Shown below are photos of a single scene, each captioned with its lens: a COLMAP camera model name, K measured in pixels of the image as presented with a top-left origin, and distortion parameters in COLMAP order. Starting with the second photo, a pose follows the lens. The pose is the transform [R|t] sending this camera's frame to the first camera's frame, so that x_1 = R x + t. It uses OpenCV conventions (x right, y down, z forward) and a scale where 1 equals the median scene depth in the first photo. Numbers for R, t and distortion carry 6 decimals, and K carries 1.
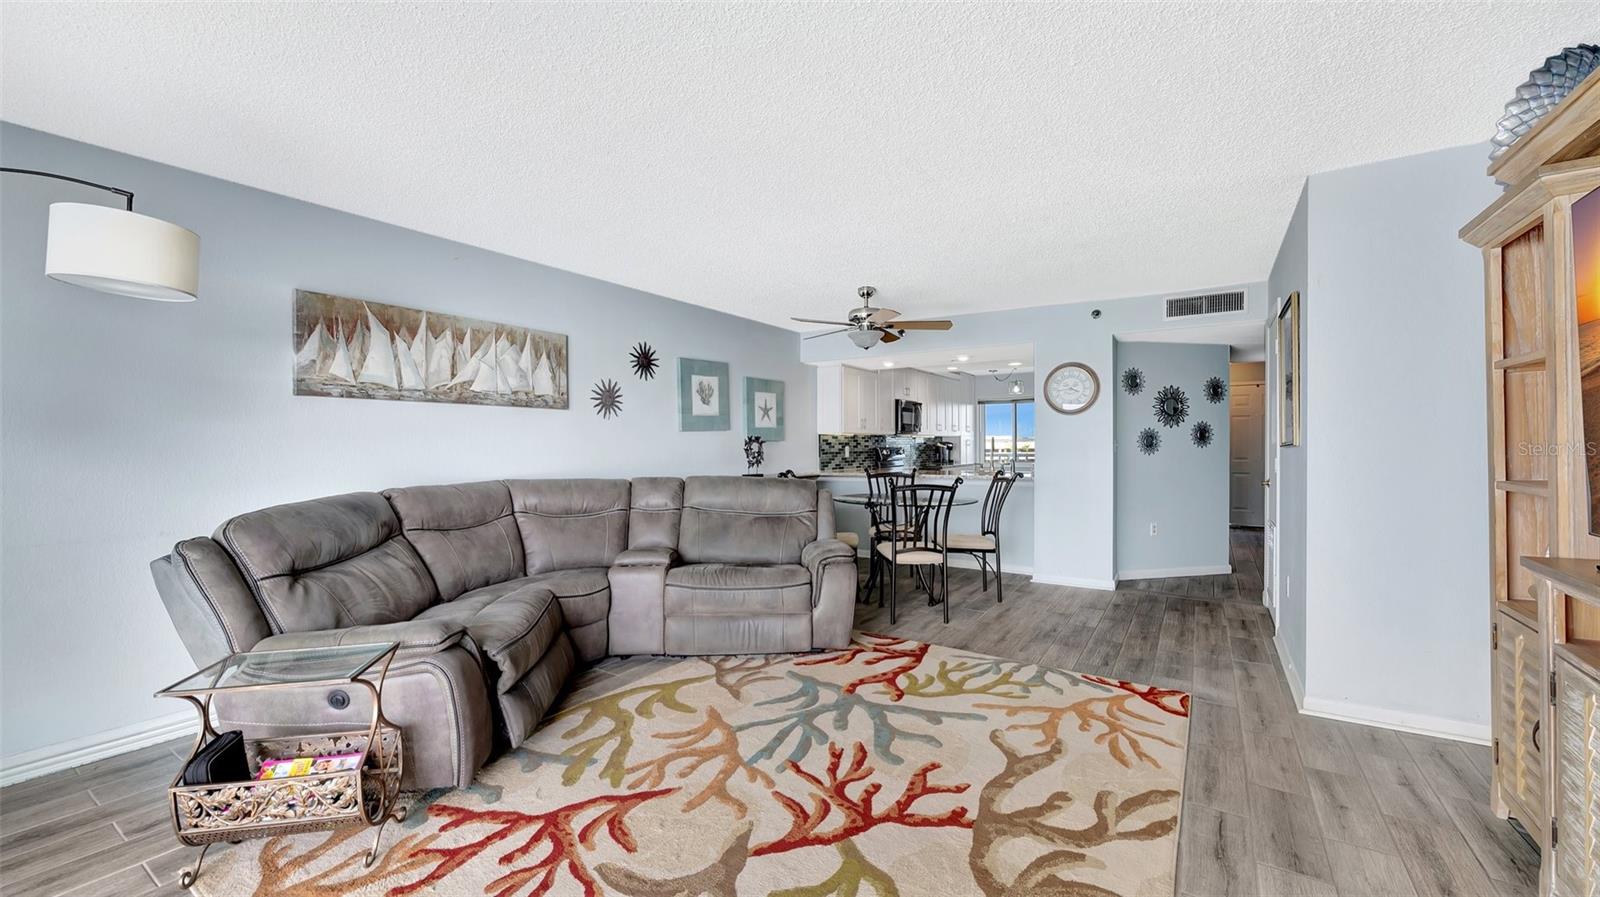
lens RADIAL K [[625.2, 0, 797.9], [0, 625.2, 446.9], [0, 0, 1]] dist [-0.002631, -0.000032]
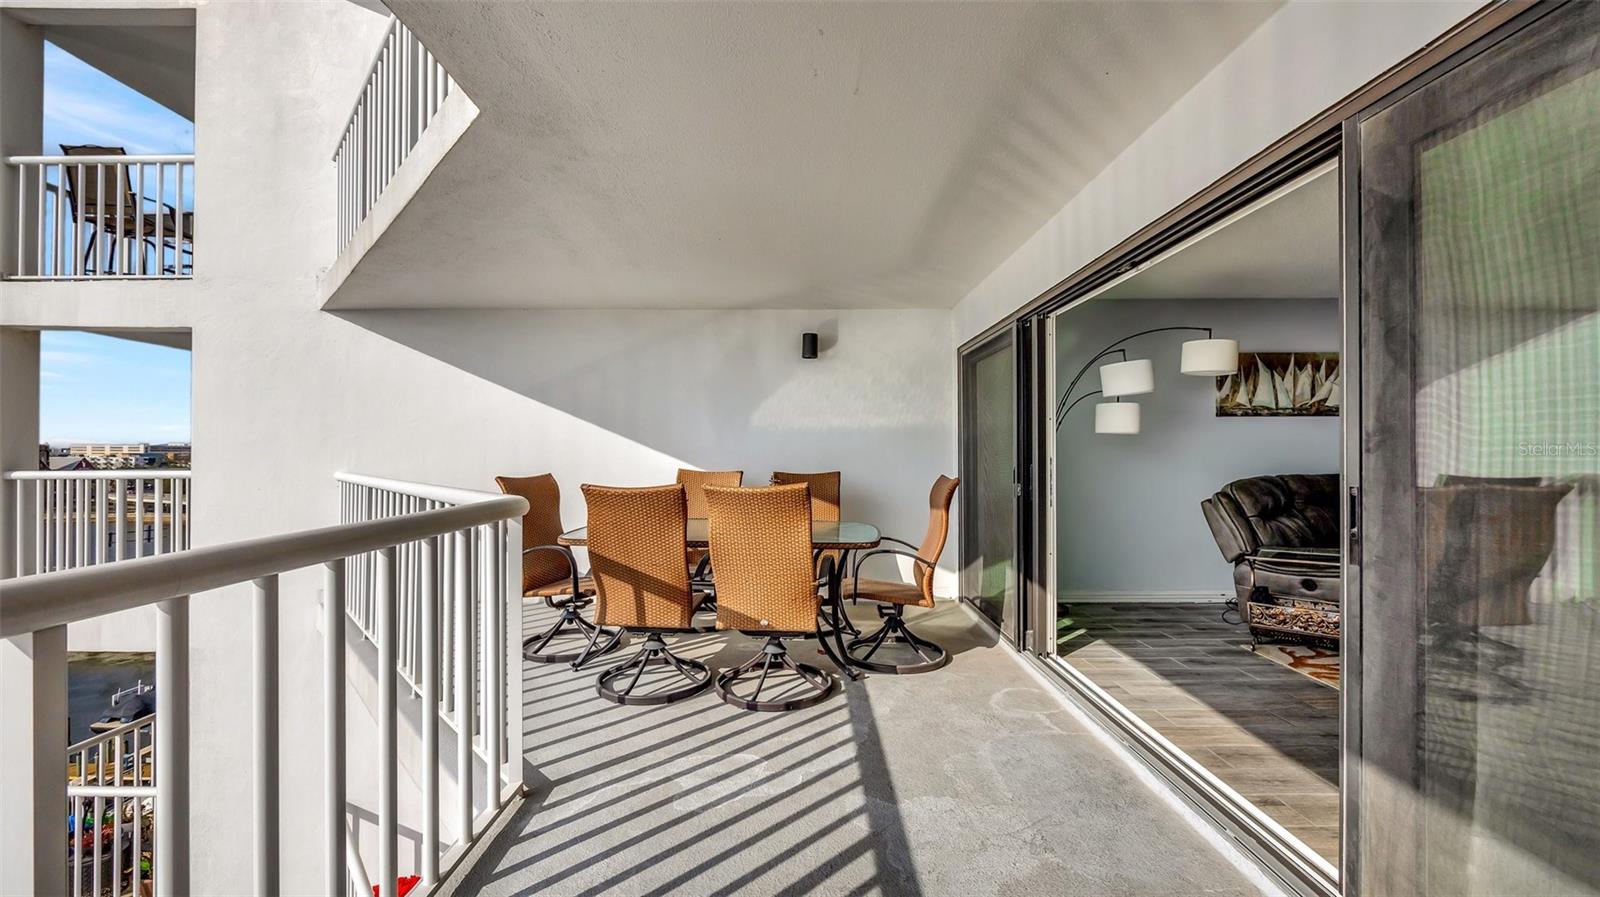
lens RADIAL K [[626.3, 0, 801.7], [0, 626.3, 454.0], [0, 0, 1]] dist [-0.002064, -0.000184]
pose [[0.547965, 0.002768, -0.836497, -0.018004], [-0.005467, 0.999985, -0.000272, 0.020966], [0.836484, 0.004722, 0.547971, -0.732338]]
